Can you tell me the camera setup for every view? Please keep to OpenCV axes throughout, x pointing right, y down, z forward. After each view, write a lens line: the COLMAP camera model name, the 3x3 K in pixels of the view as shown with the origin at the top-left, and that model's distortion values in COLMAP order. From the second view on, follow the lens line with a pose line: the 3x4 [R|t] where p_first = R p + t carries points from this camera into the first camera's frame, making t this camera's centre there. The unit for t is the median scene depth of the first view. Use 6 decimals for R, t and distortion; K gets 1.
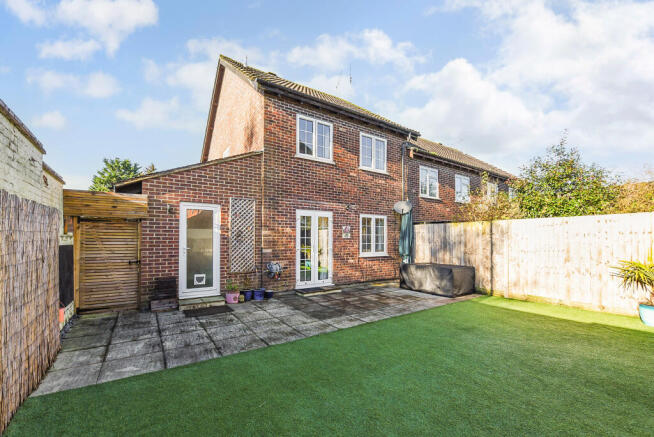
lens RADIAL K [[269.5, 0, 331.8], [0, 269.5, 238.8], [0, 0, 1]] dist [-0.013290, -0.000386]
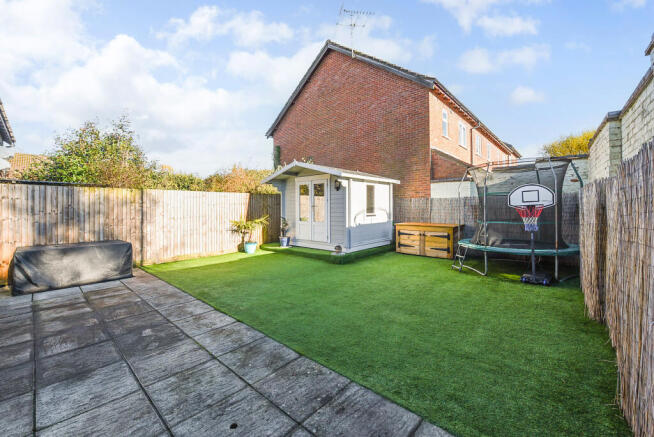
lens RADIAL K [[269.5, 0, 327.9], [0, 269.5, 212.2], [0, 0, 1]] dist [-0.013290, -0.000386]
pose [[-0.251063, -0.013901, 0.967871, -0.634315], [0.001116, 0.999892, 0.014650, 0.003671], [-0.967970, 0.004758, -0.251021, 0.750284]]
